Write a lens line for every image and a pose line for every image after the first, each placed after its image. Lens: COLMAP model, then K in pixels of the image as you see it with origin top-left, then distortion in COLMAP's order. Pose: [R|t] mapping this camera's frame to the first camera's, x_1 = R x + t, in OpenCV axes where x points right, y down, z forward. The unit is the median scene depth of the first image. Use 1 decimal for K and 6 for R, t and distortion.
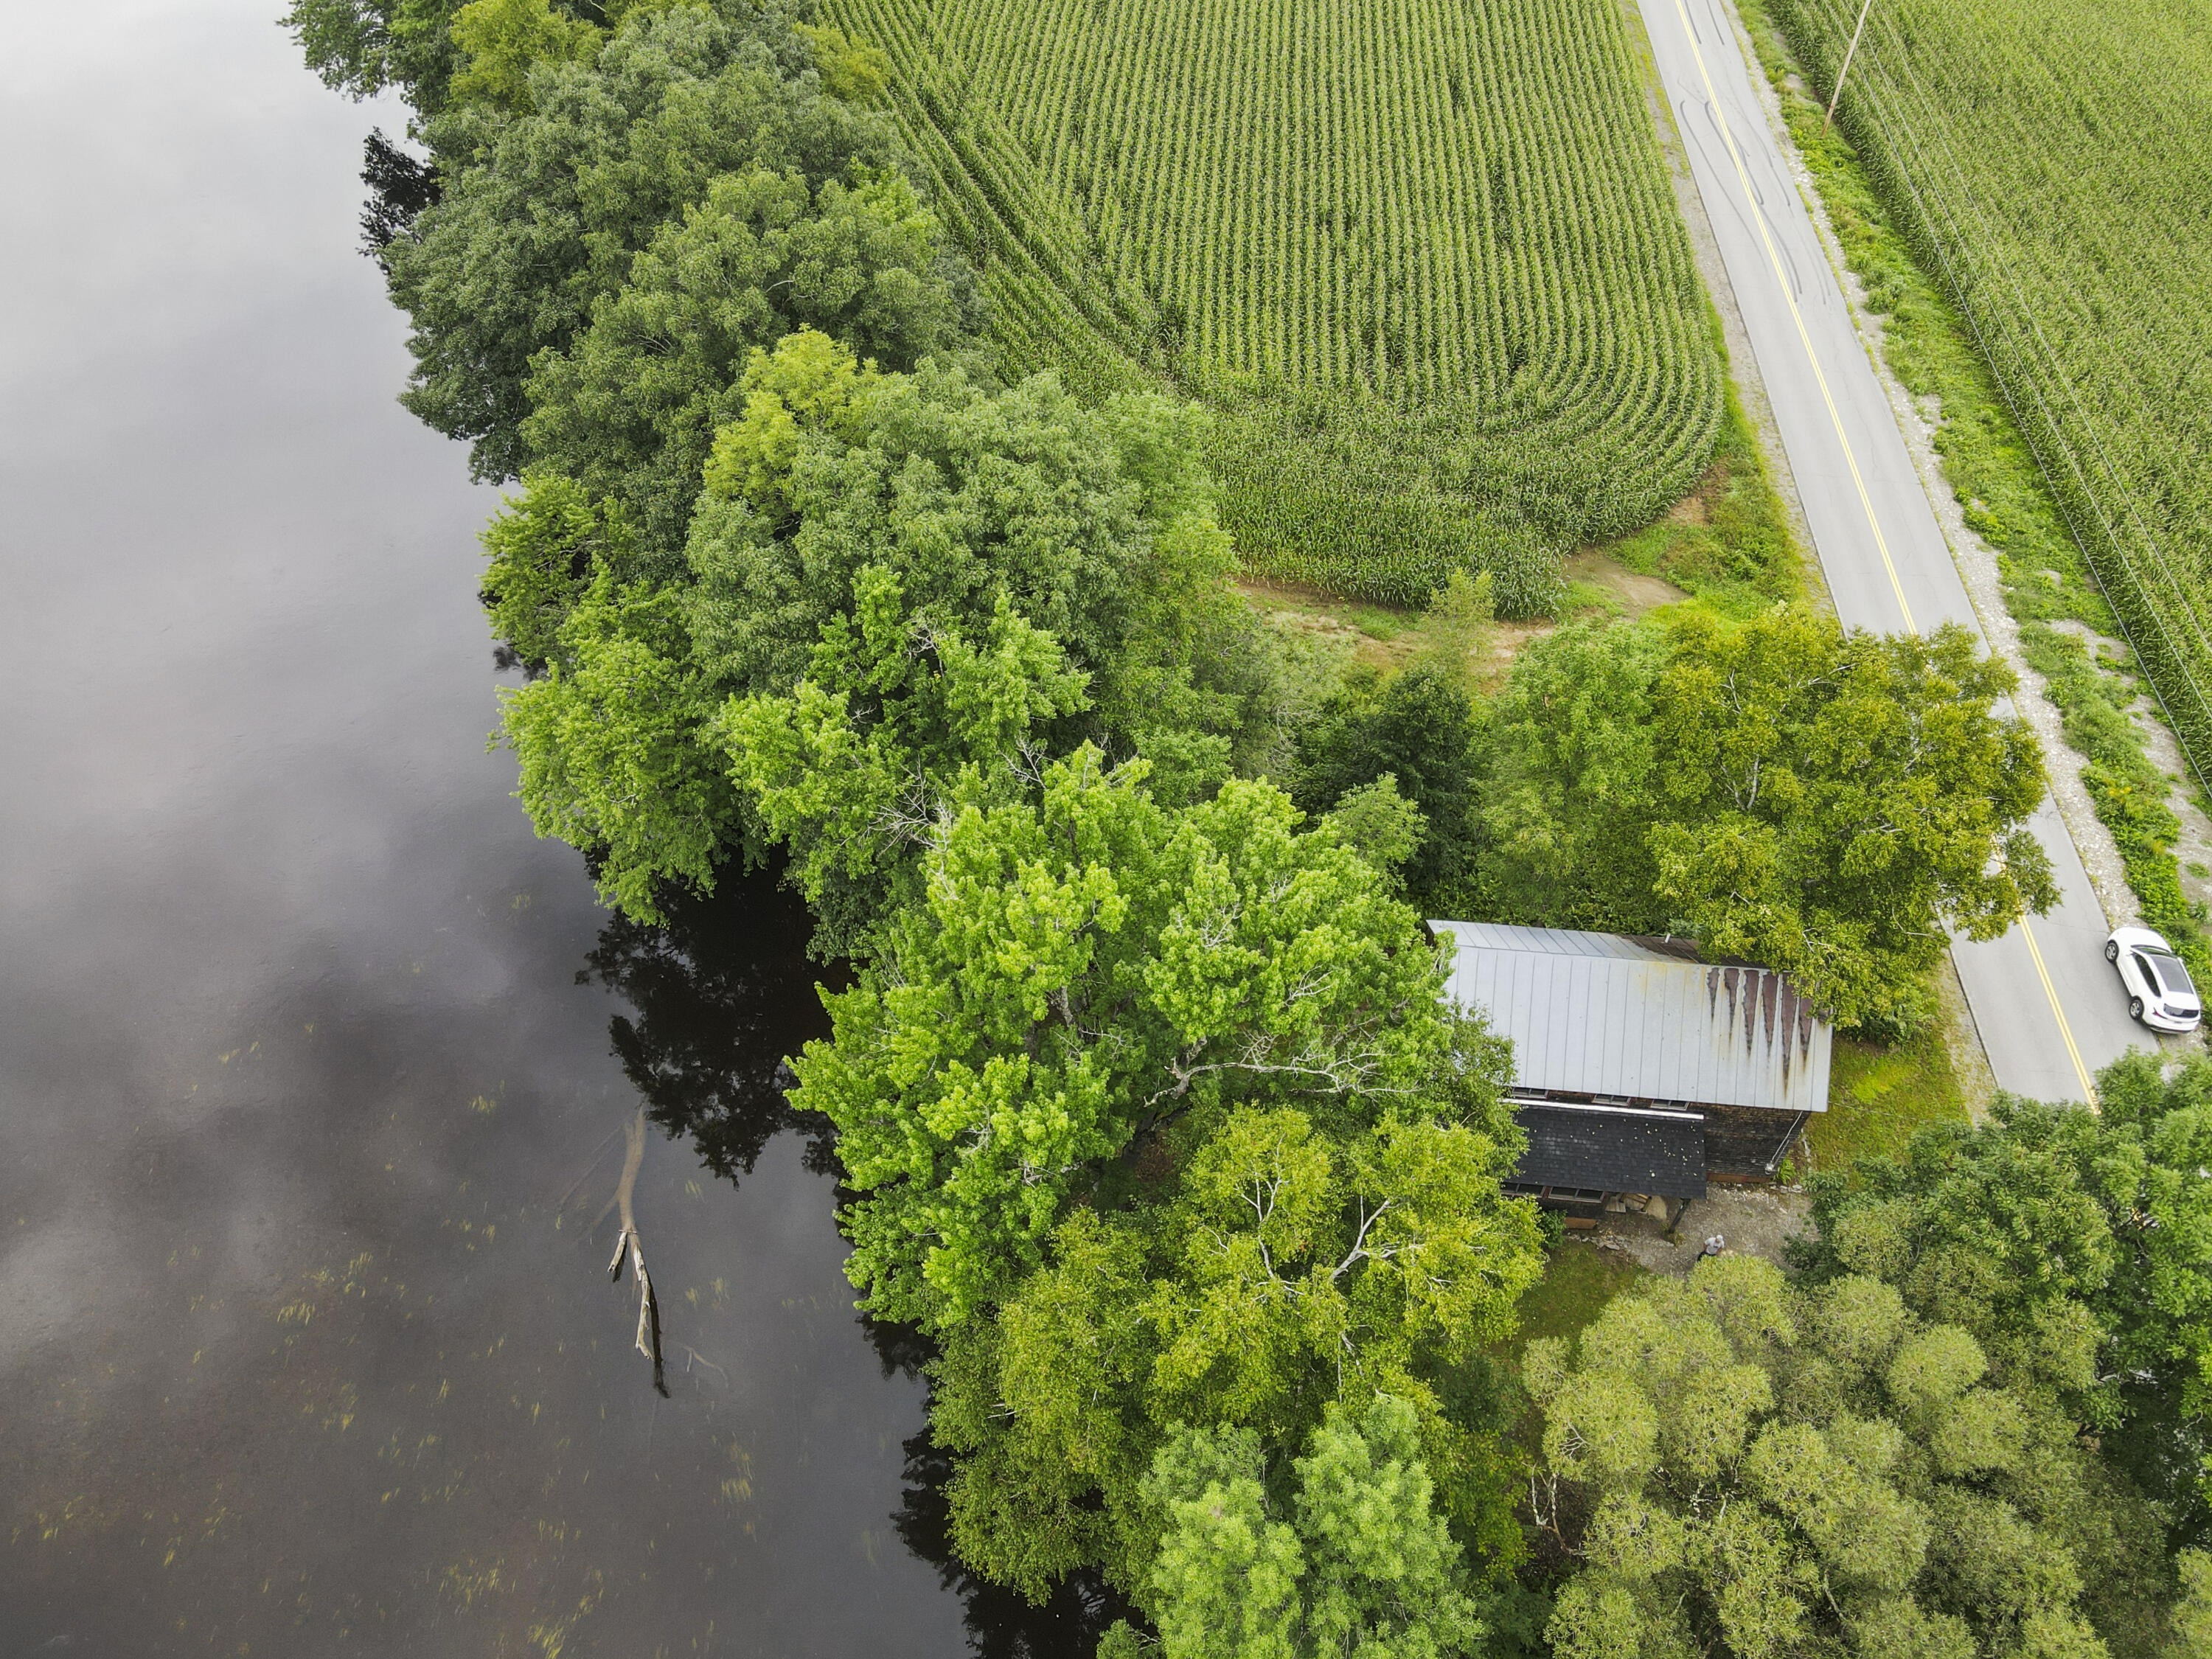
lens RADIAL K [[1625.7, 0, 1100.6], [0, 1625.7, 830.0], [0, 0, 1]] dist [0.005270, 0.015042]
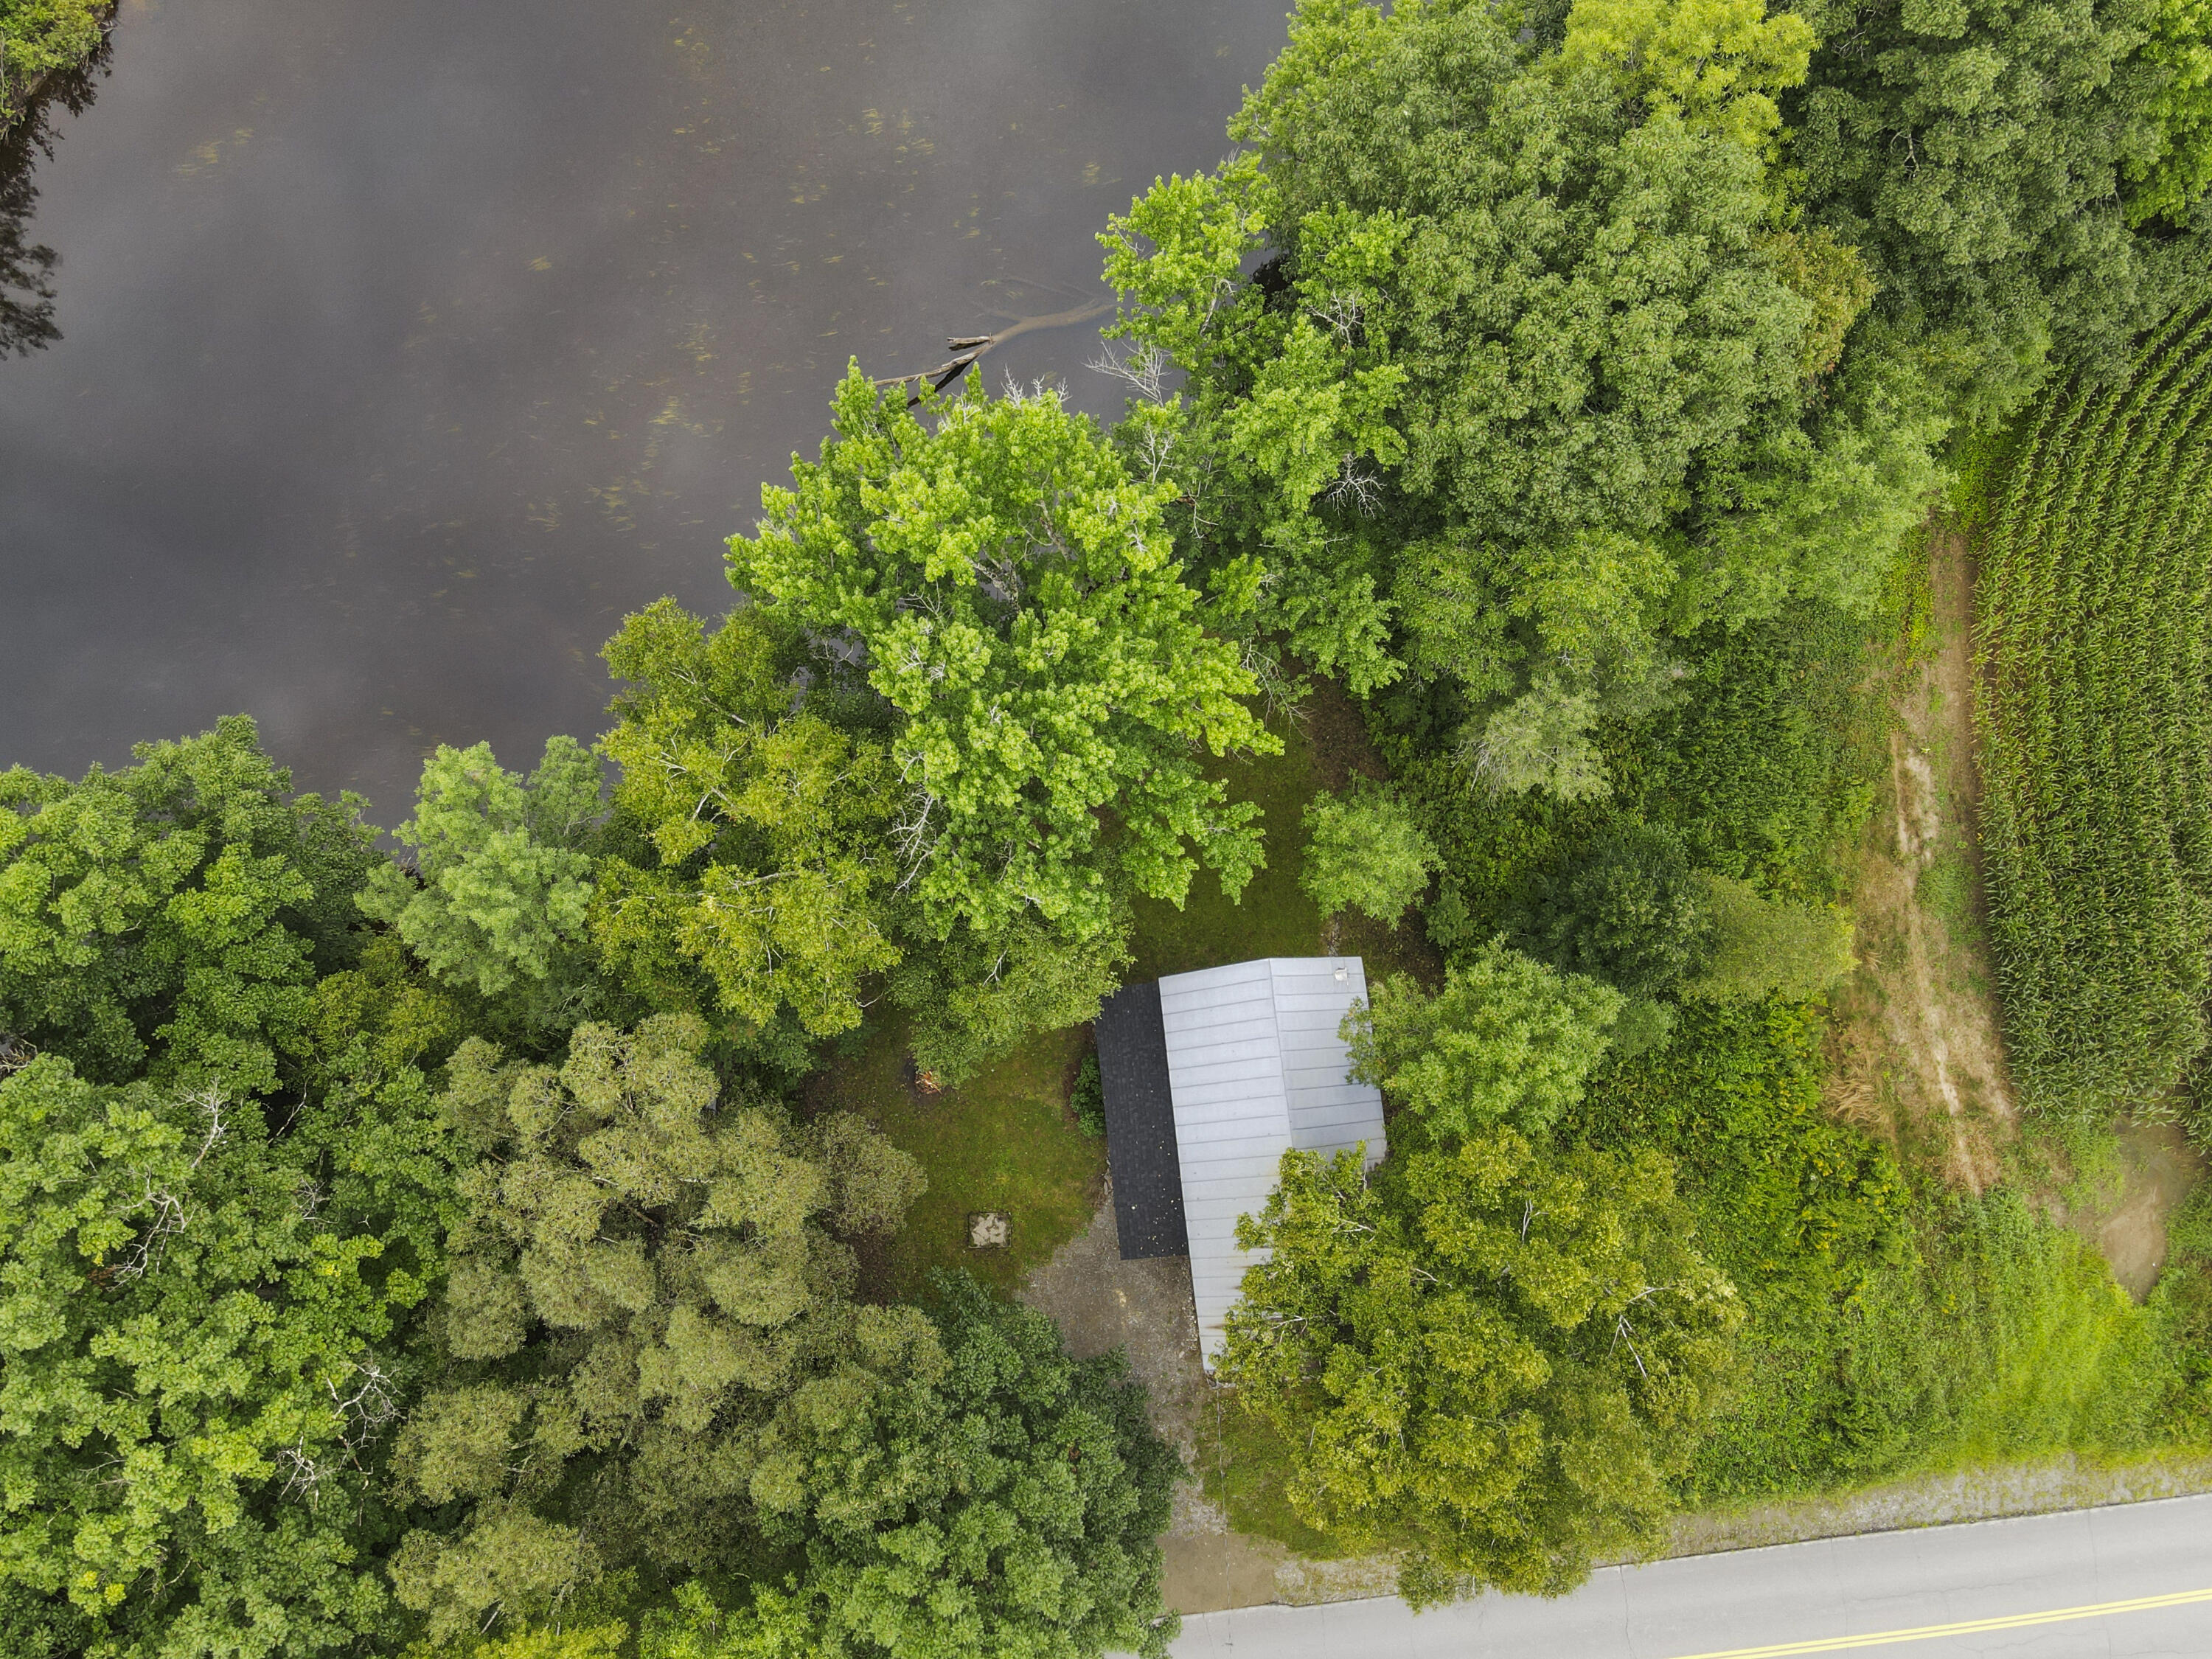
lens RADIAL K [[1612.4, 0, 1105.8], [0, 1612.4, 839.6], [0, 0, 1]] dist [0.033848, -0.032931]
pose [[0.206309, 0.963297, -0.171742, 0.251853], [-0.721805, 0.268329, 0.637964, -0.431525], [0.660632, -0.007654, 0.750671, 0.192829]]
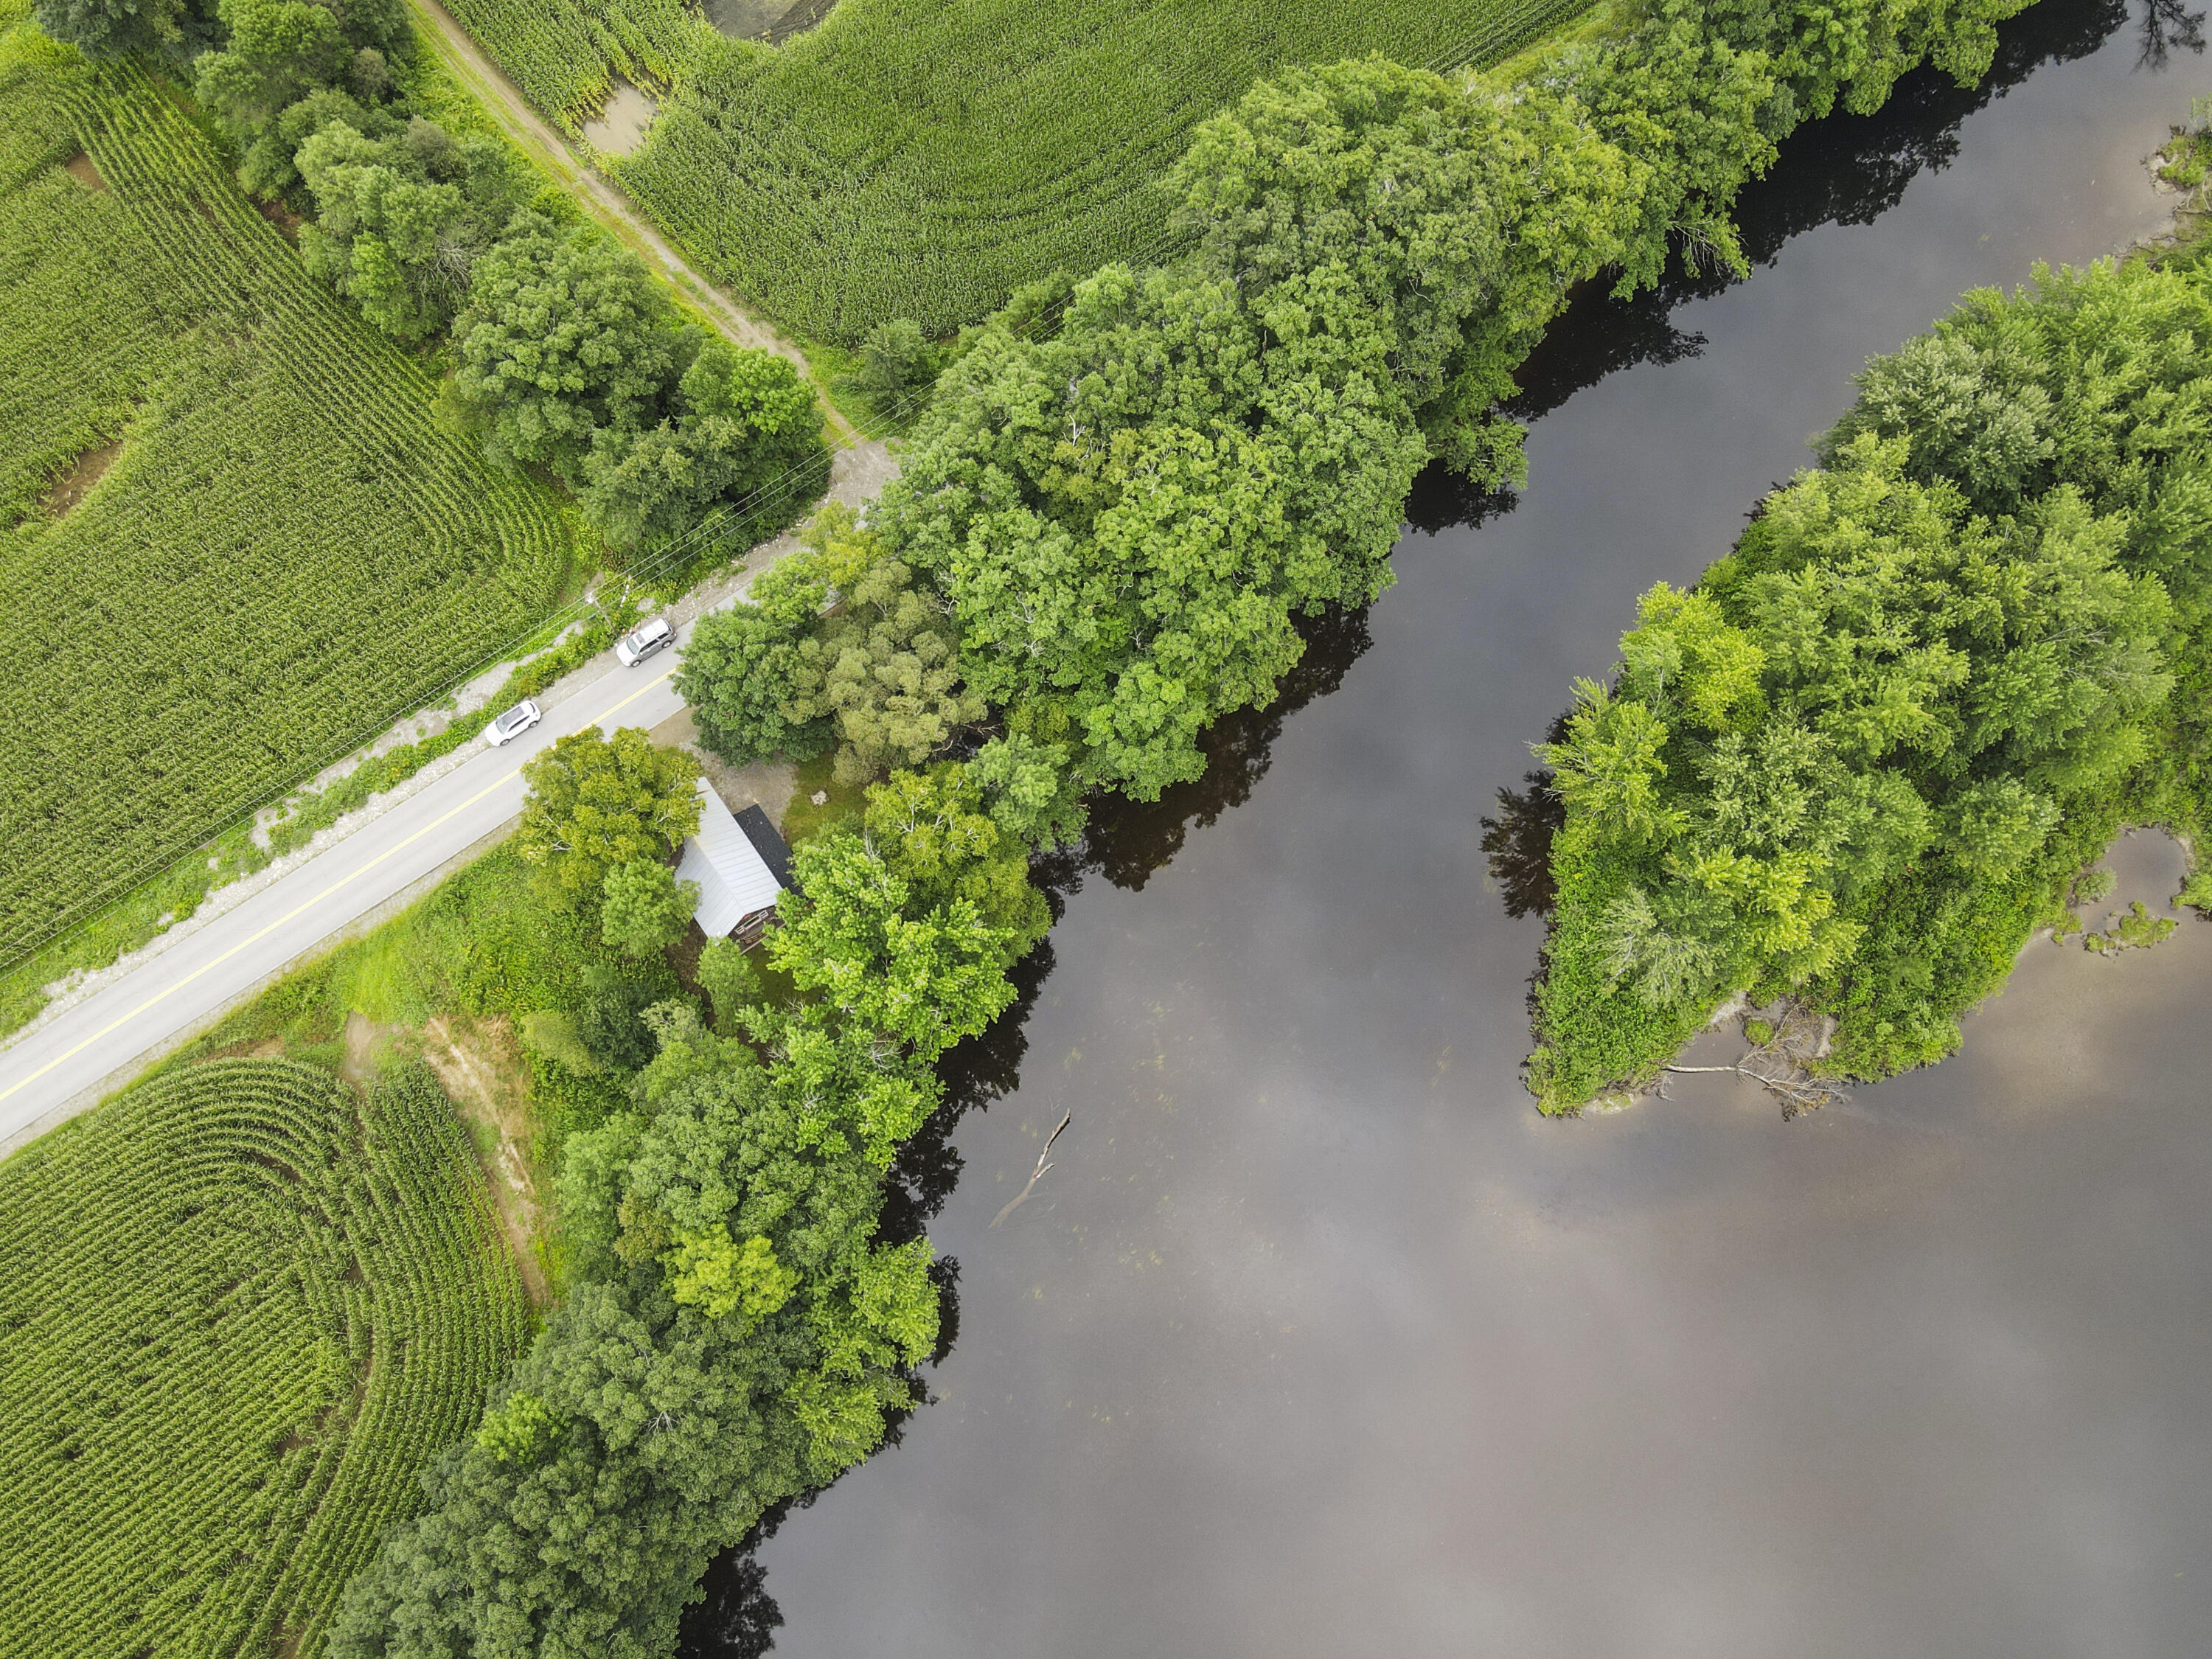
lens RADIAL K [[1625.7, 0, 1100.6], [0, 1625.7, 830.0], [0, 0, 1]] dist [0.005270, 0.015042]
pose [[-0.664299, -0.711878, 0.227897, -0.503217], [0.548780, -0.257491, 0.795323, -1.292097], [-0.507491, 0.653398, 0.561715, -0.562815]]
